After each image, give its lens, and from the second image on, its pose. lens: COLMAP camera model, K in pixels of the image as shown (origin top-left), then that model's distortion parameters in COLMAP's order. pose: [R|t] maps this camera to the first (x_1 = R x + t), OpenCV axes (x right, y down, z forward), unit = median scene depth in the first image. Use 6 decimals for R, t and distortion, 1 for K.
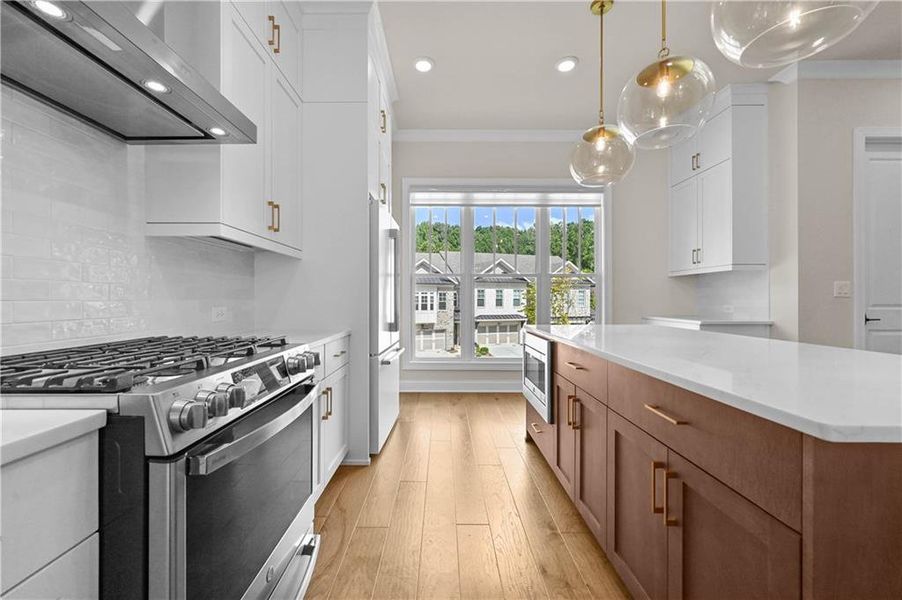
lens RADIAL K [[368.2, 0, 451.0], [0, 368.2, 300.0], [0, 0, 1]] dist [-0.000217, 0.000004]
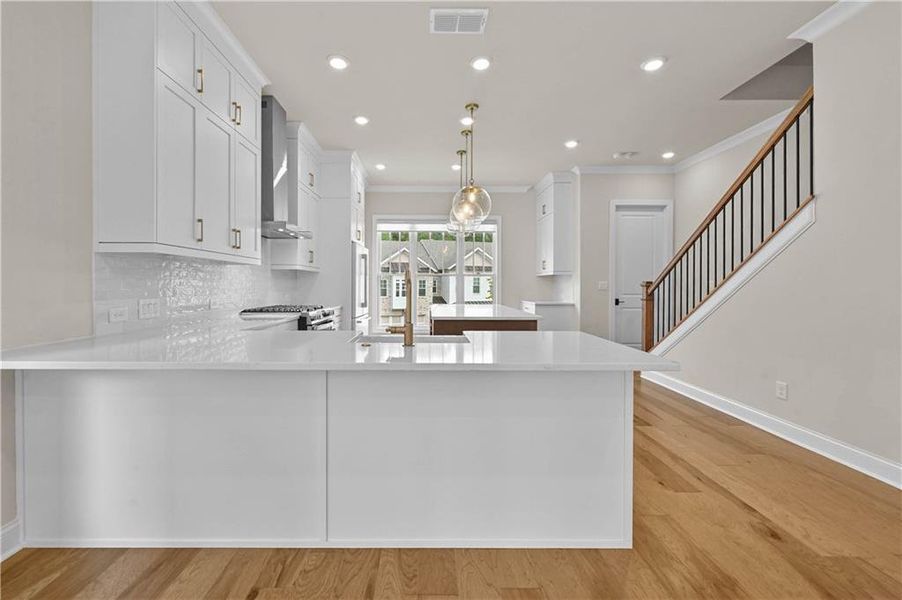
lens RADIAL K [[365.3, 0, 432.8], [0, 365.3, 285.5], [0, 0, 1]] dist [-0.001193, -0.000190]
pose [[0.999990, 0.003039, -0.003319, 0.202313], [-0.003048, 0.999992, -0.002597, -0.023854], [0.003311, 0.002608, 0.999991, -0.880594]]
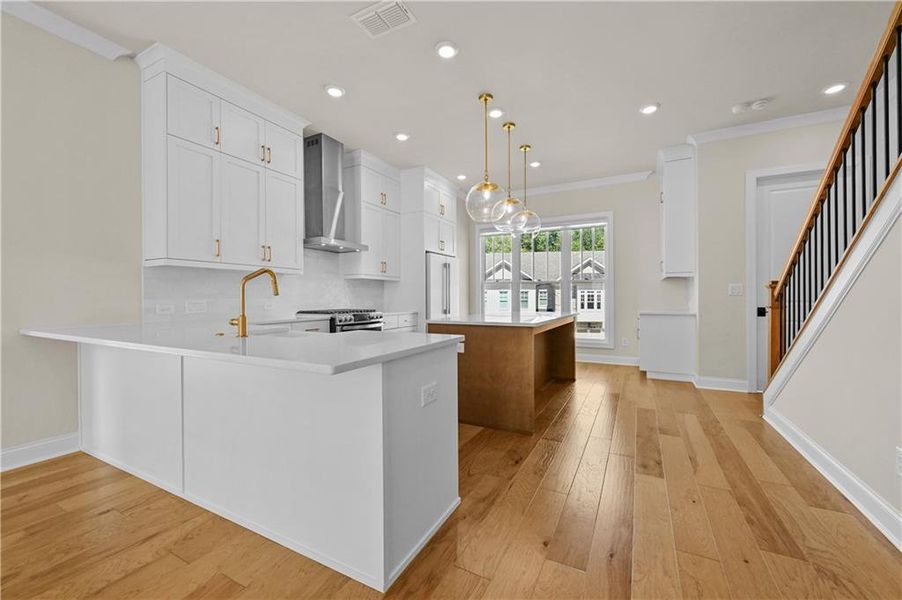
lens RADIAL K [[355.4, 0, 452.5], [0, 355.4, 298.6], [0, 0, 1]] dist [-0.001346, -0.000159]
pose [[0.885316, -0.002014, -0.464985, 0.754605], [0.001748, 0.999998, -0.001004, 0.003599], [0.464986, 0.000076, 0.885318, -0.687852]]
